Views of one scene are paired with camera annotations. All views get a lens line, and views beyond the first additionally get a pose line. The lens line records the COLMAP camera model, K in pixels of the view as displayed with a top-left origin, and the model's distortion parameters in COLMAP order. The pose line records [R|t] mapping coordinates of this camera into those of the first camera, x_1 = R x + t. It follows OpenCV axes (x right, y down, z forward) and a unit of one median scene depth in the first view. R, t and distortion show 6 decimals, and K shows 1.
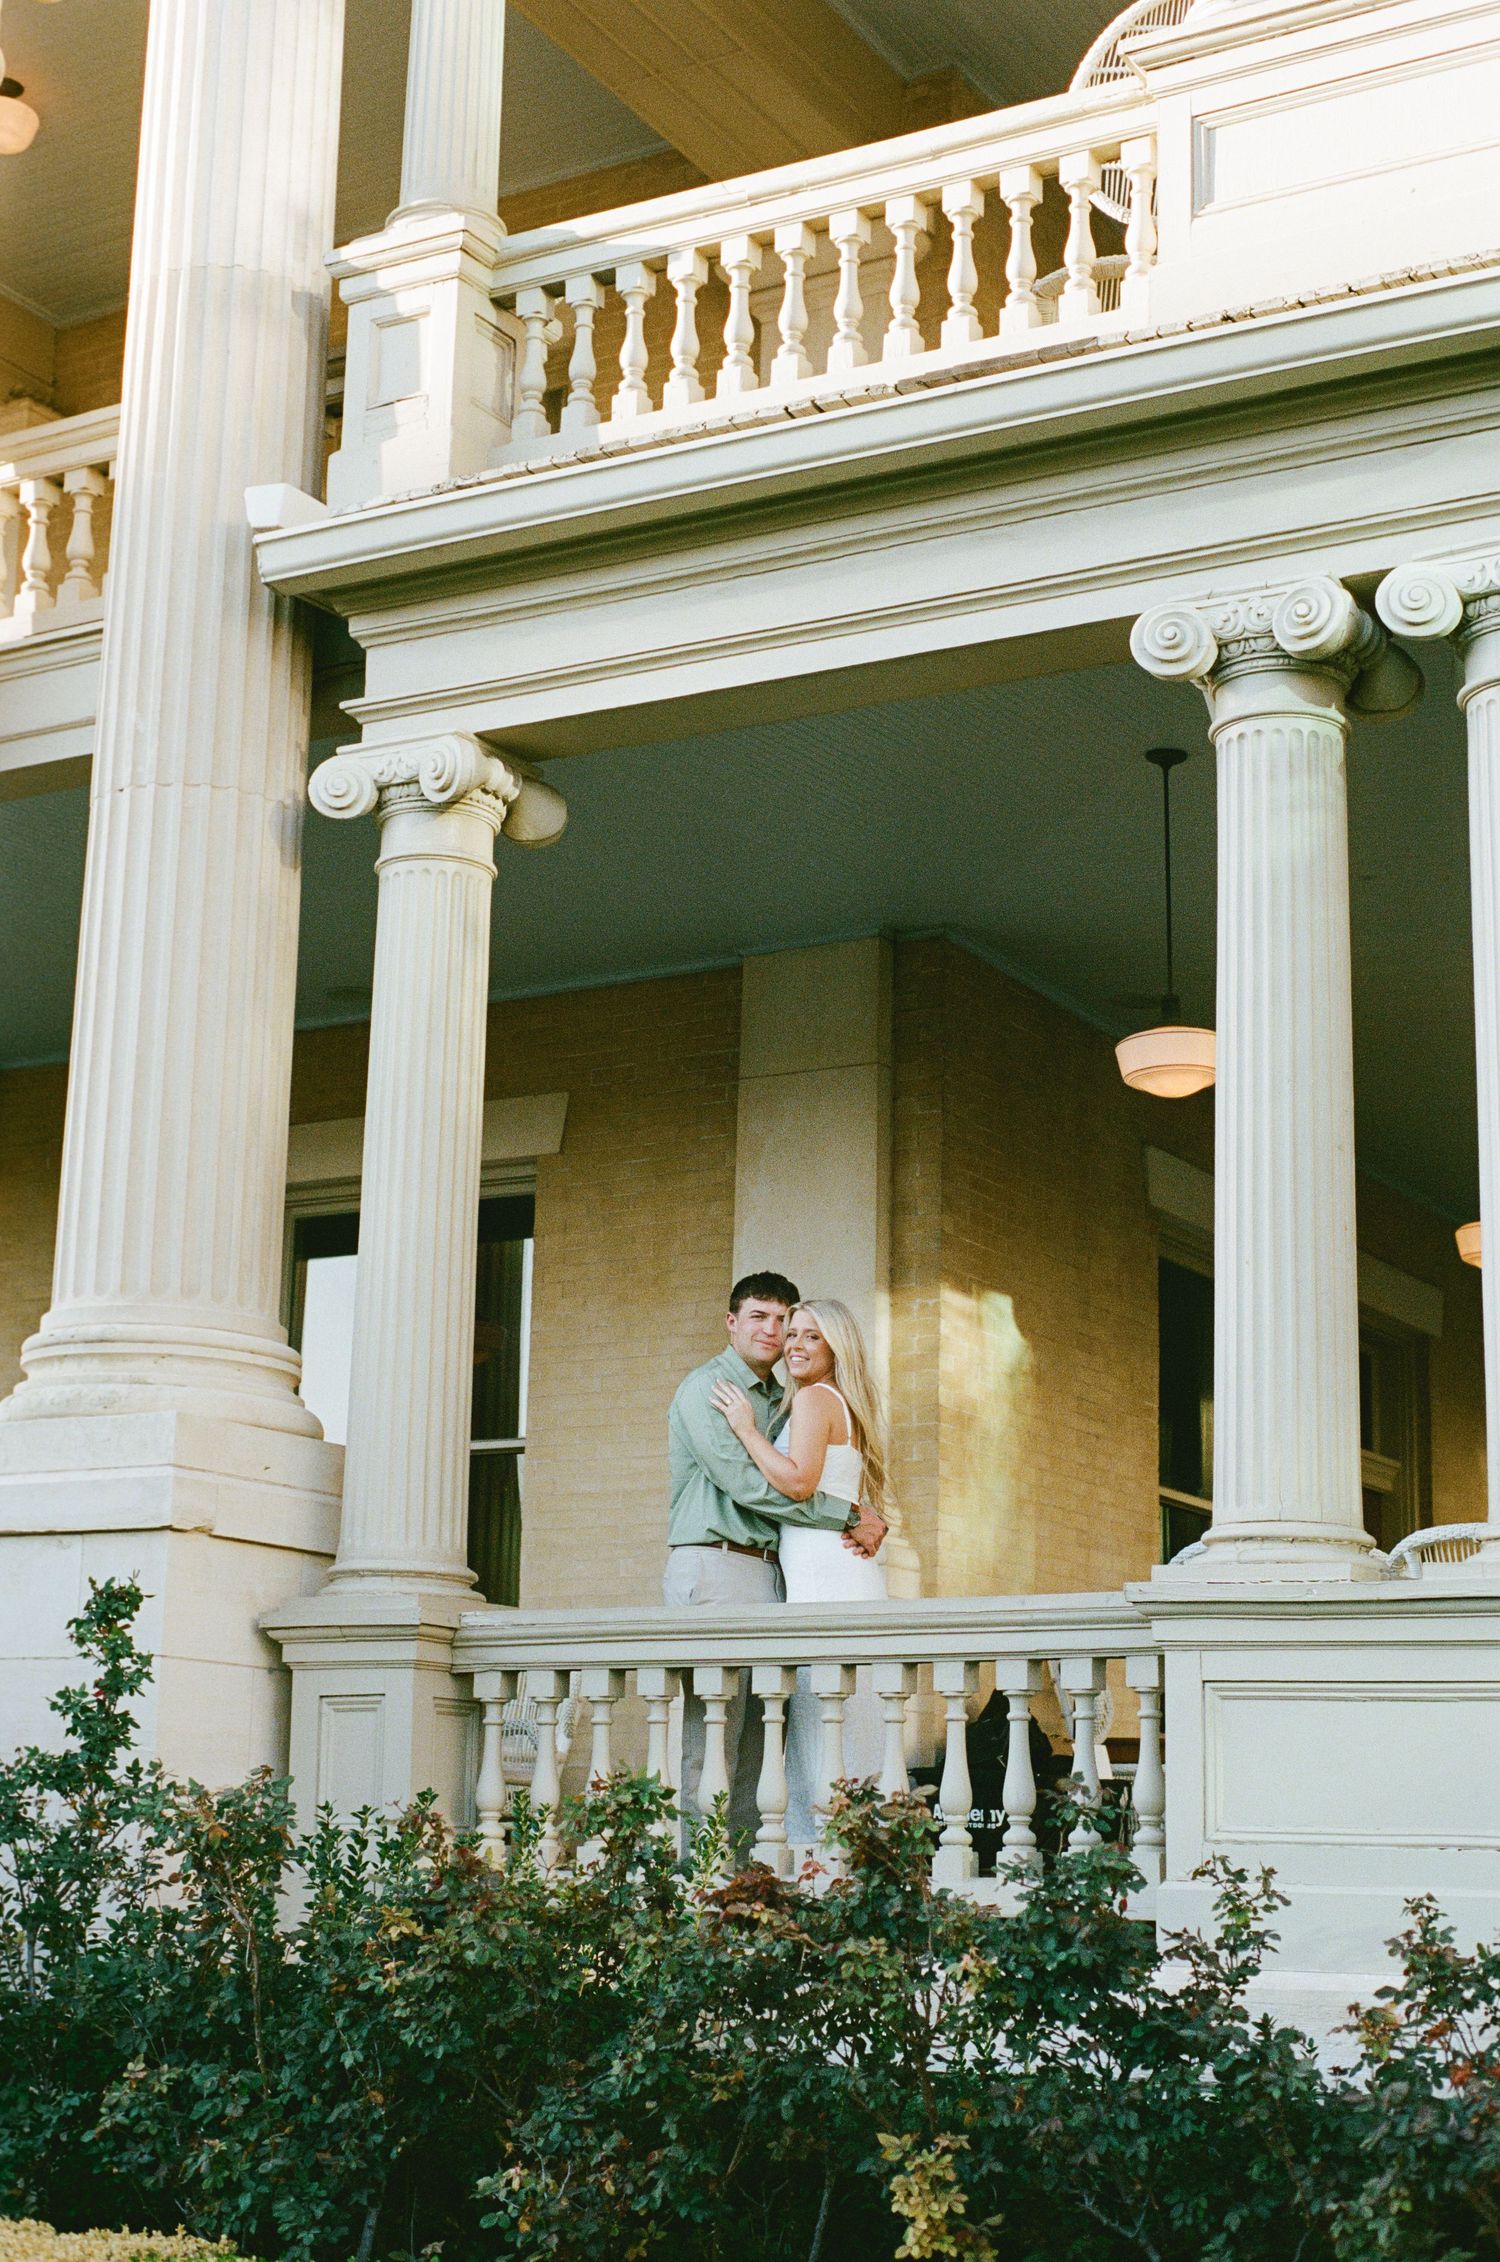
lens RADIAL K [[3239.3, 0, 674.7], [0, 3239.3, 1106.0], [0, 0, 1]] dist [-0.014403, 0.000000]
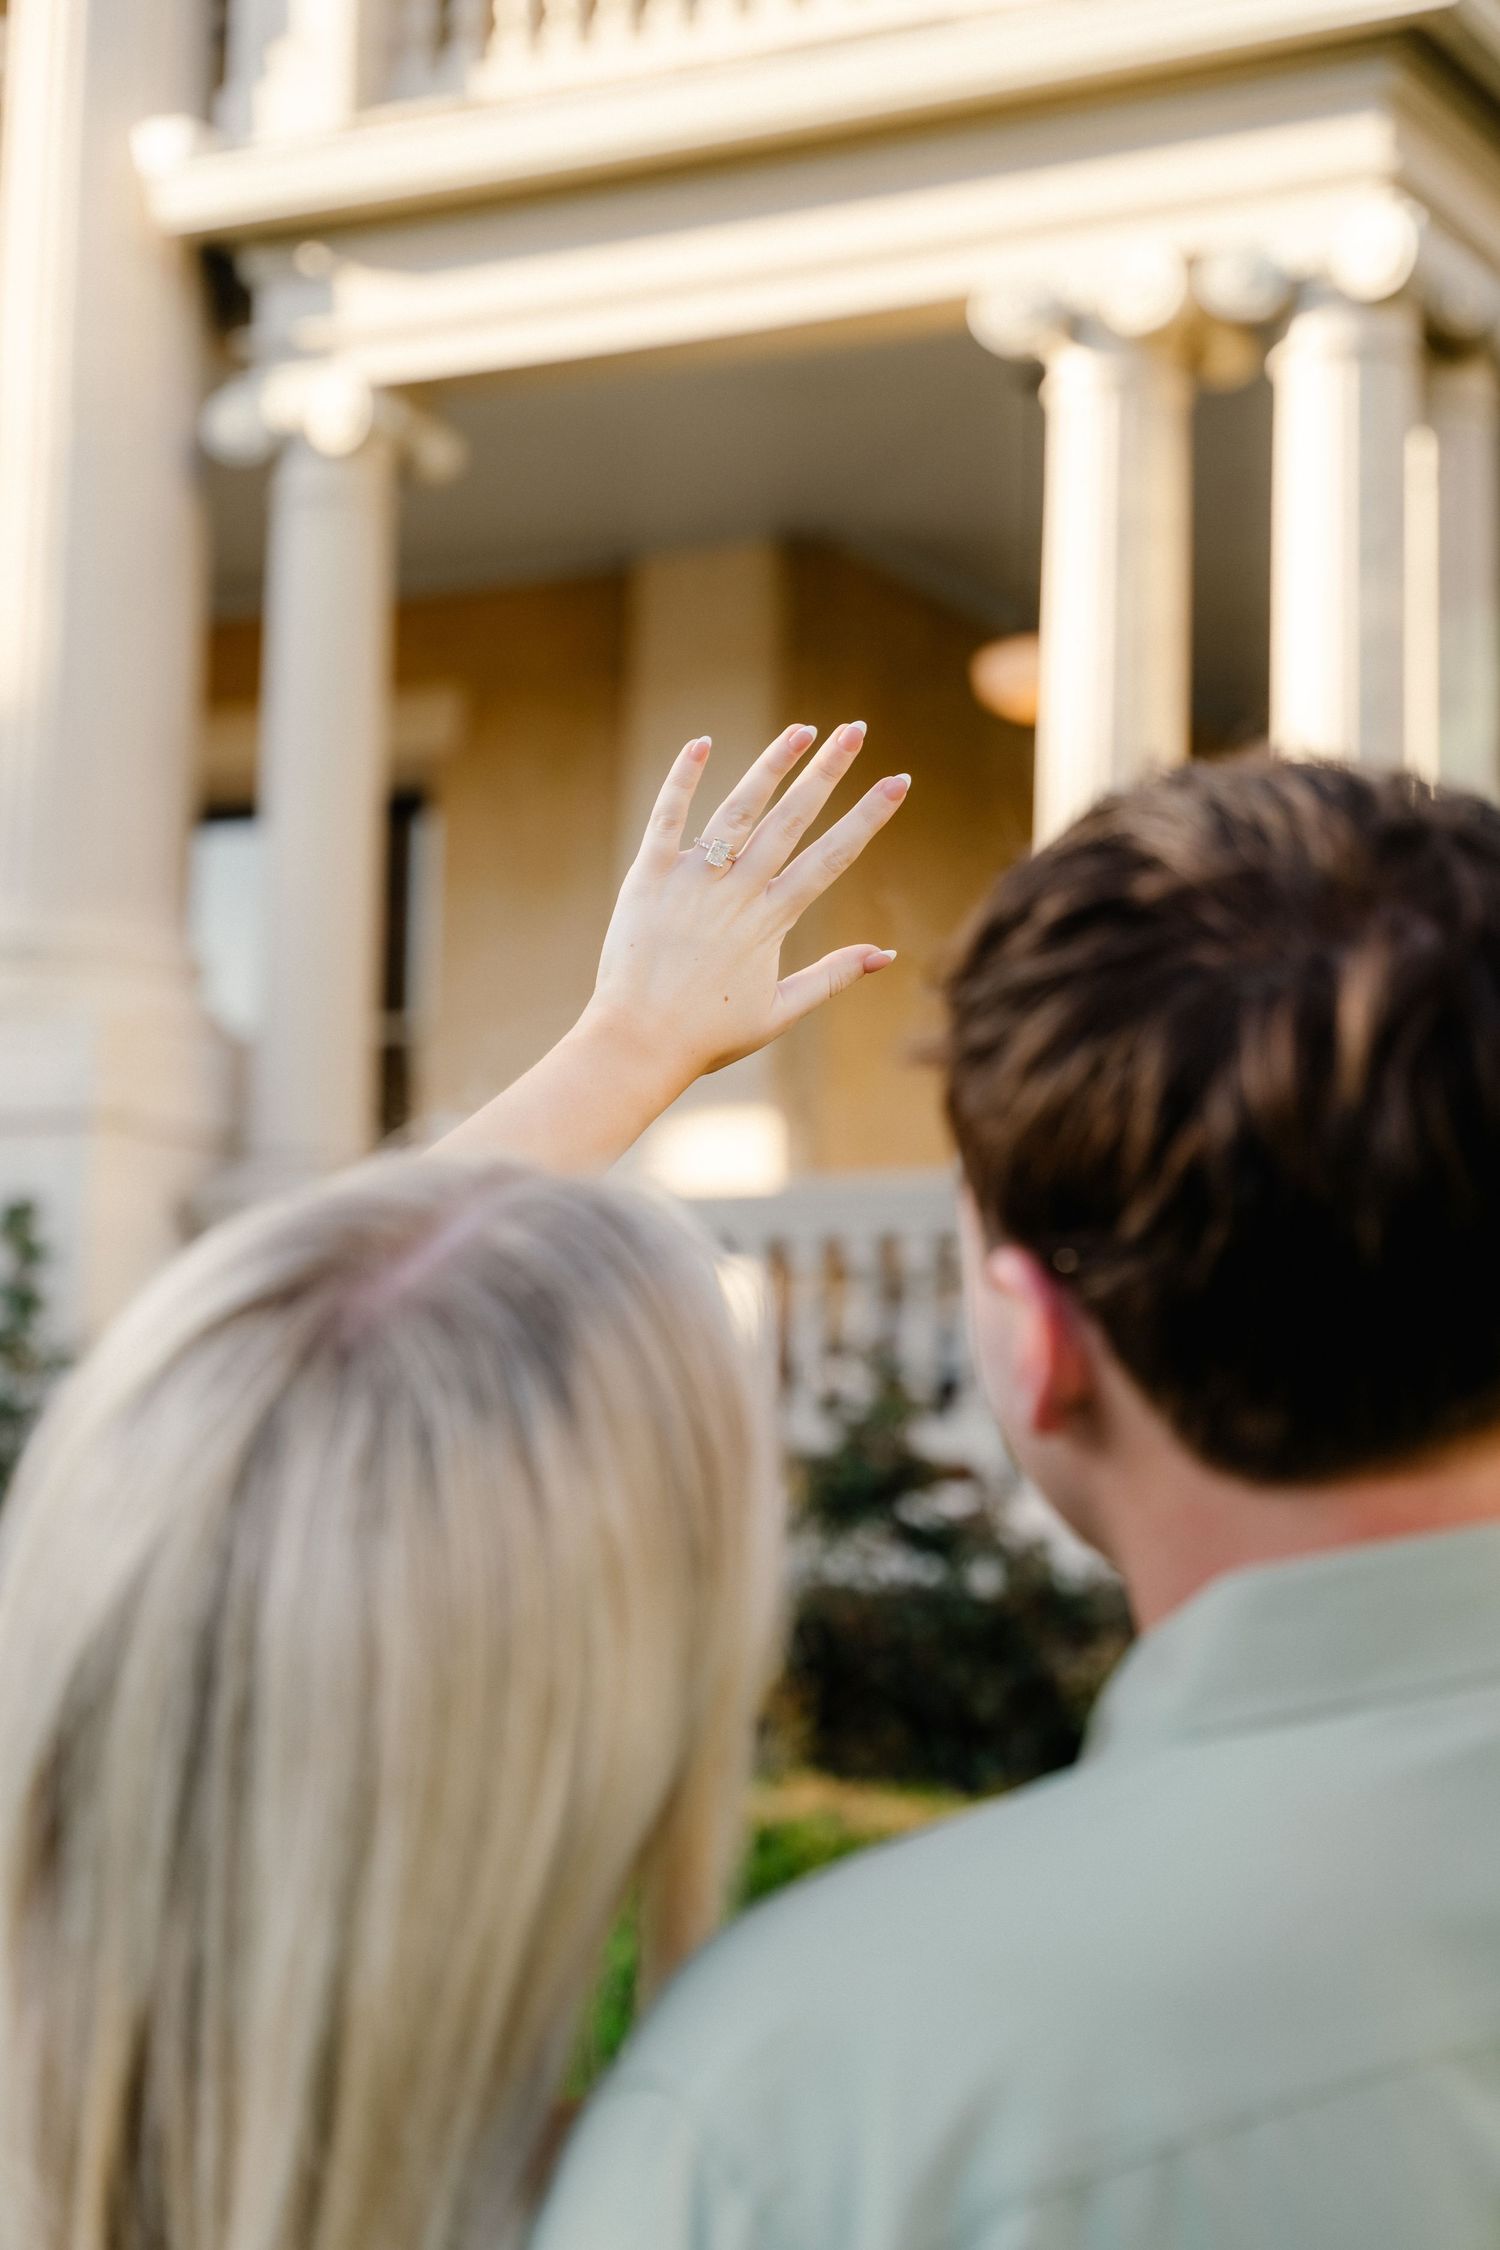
lens RADIAL K [[3765.1, 0, 737.4], [0, 3765.1, 1117.2], [0, 0, 1]] dist [-0.006749, 0.000000]
pose [[0.999351, -0.013554, 0.033367, 0.014018], [0.008898, 0.990681, 0.135908, -0.041764], [-0.034898, -0.135523, 0.990159, -0.239579]]
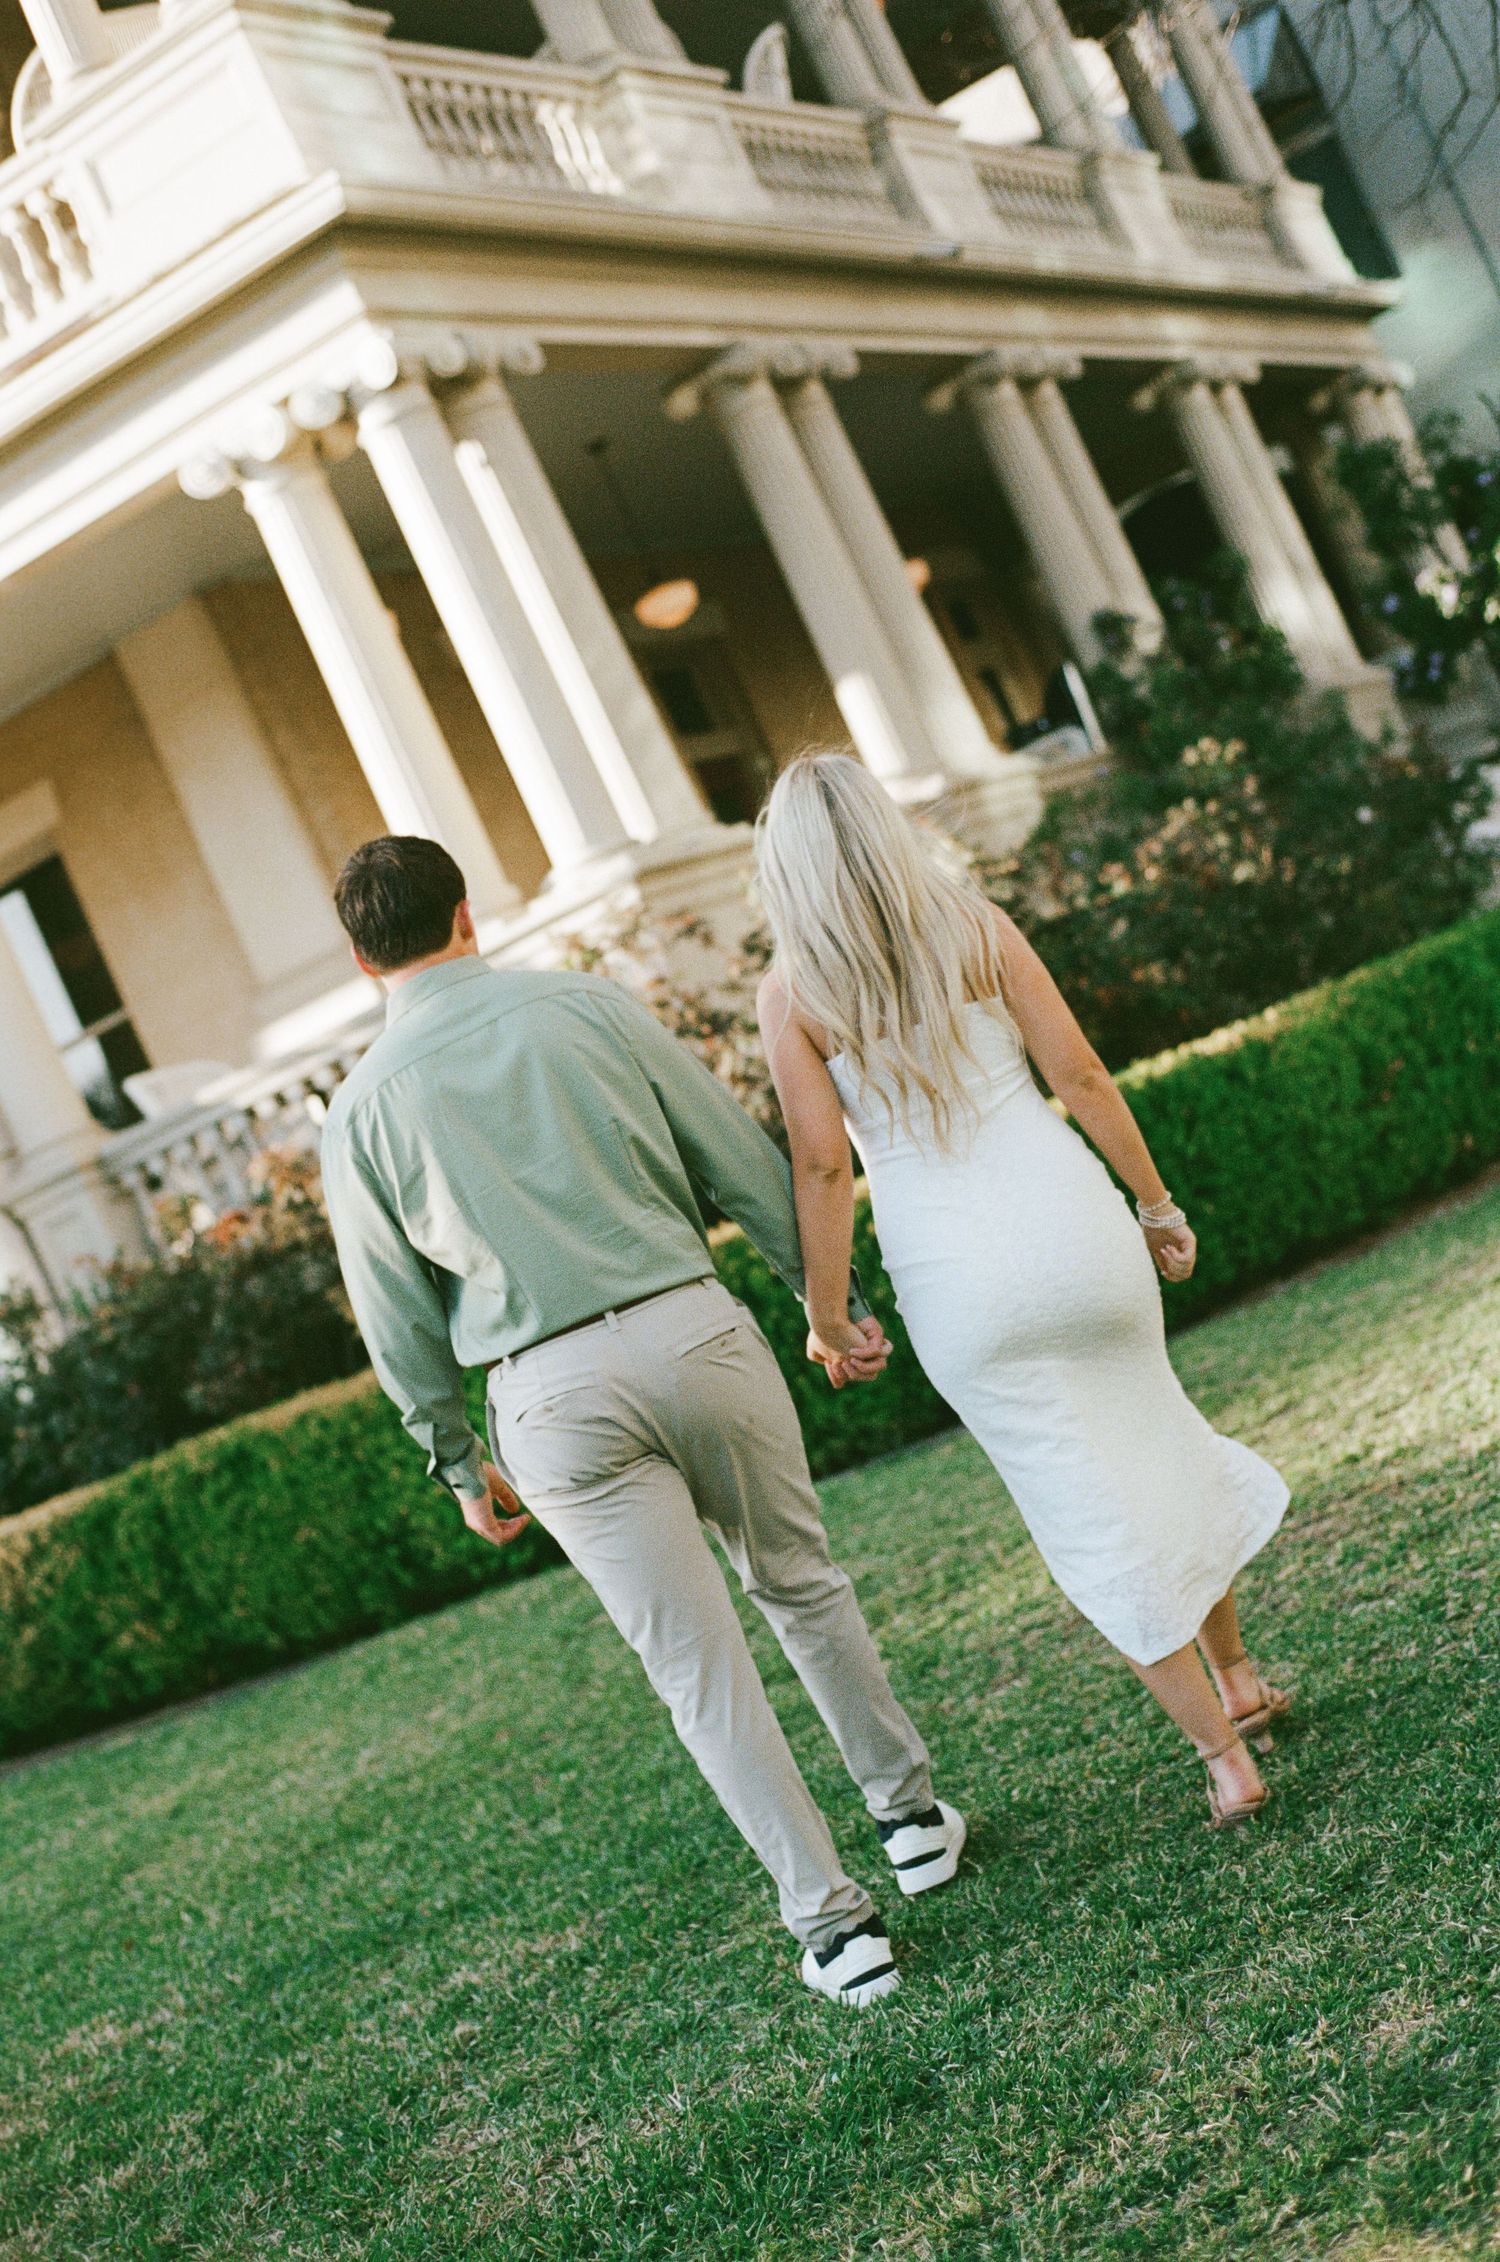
lens RADIAL K [[3239.3, 0, 691.5], [0, 3239.3, 1157.3], [0, 0, 1]] dist [-0.014403, 0.000000]
pose [[0.900176, -0.434019, 0.036204, 0.144793], [0.415627, 0.880914, 0.226374, -0.090041], [-0.130143, -0.188729, 0.973367, -0.670905]]
